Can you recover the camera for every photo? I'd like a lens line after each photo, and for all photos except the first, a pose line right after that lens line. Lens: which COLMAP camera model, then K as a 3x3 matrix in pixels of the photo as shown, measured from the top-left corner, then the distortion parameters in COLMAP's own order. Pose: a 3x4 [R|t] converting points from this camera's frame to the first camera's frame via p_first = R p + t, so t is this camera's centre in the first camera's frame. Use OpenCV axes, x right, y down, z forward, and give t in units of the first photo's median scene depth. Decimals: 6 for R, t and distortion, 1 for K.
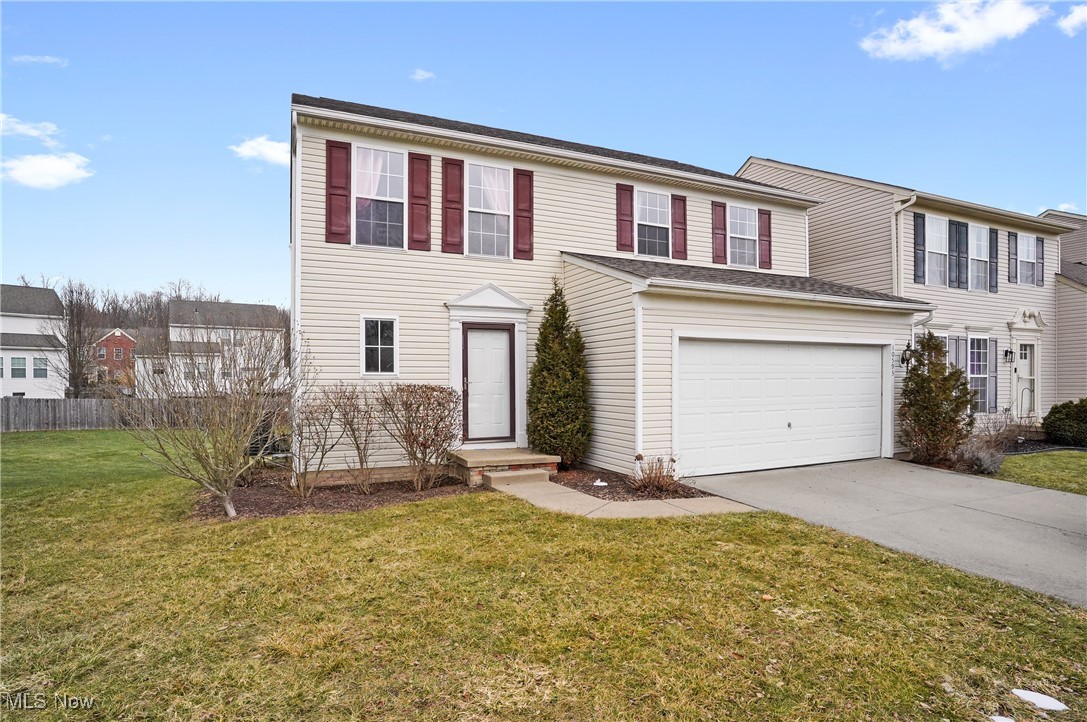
lens RADIAL K [[569.0, 0, 527.3], [0, 569.0, 390.2], [0, 0, 1]] dist [-0.059581, 0.025536]
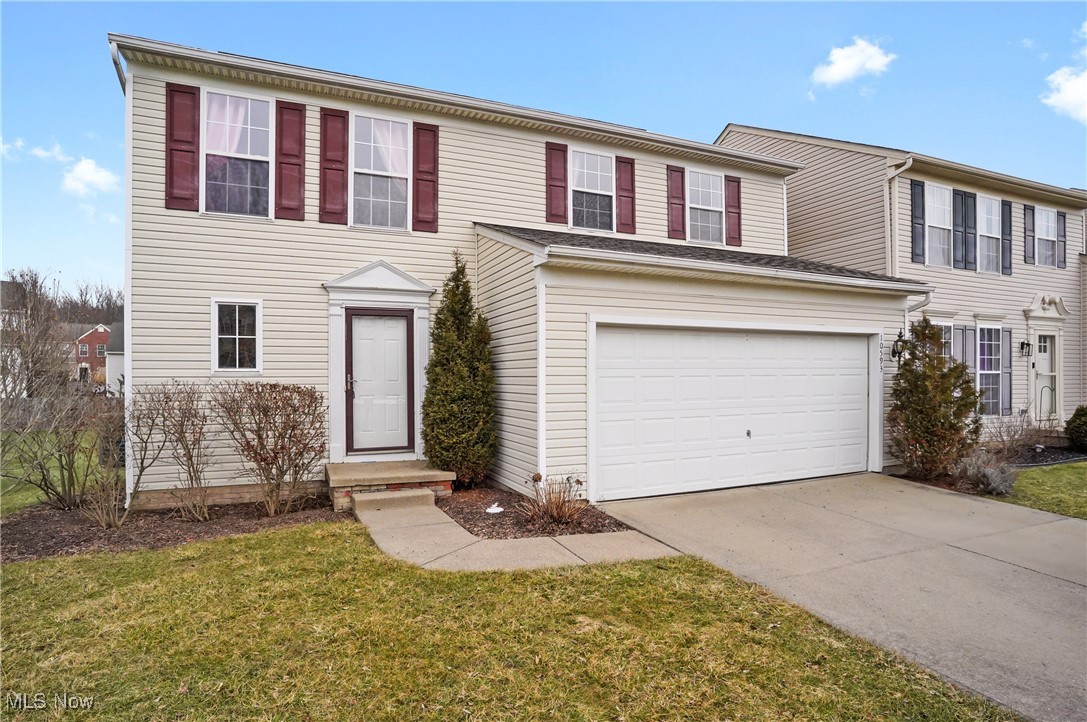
lens RADIAL K [[569.0, 0, 536.7], [0, 569.0, 384.4], [0, 0, 1]] dist [-0.059581, 0.025536]
pose [[0.999931, -0.000242, -0.011784, 0.172717], [0.000188, 0.999989, -0.004591, -0.004403], [0.011785, 0.004588, 0.999920, 0.187854]]
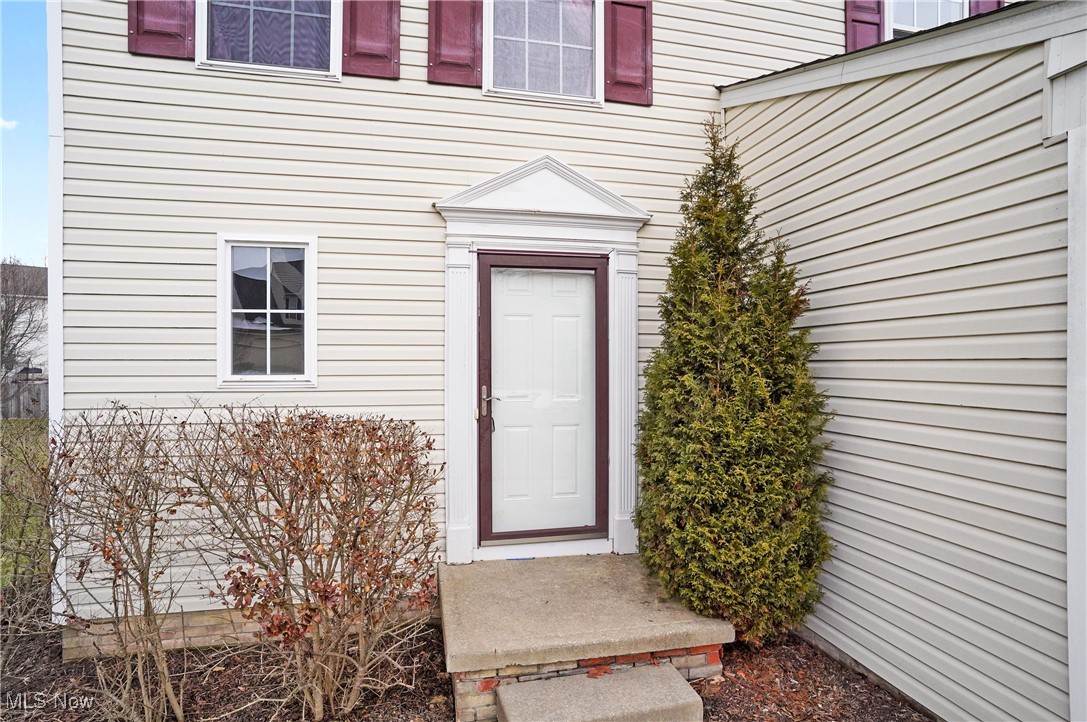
lens RADIAL K [[569.0, 0, 546.8], [0, 569.0, 357.2], [0, 0, 1]] dist [-0.059581, 0.025536]
pose [[0.983909, -0.000706, -0.178668, 0.007633], [-0.003676, 0.999701, -0.024191, -0.033521], [0.178632, 0.024459, 0.983612, 0.612140]]
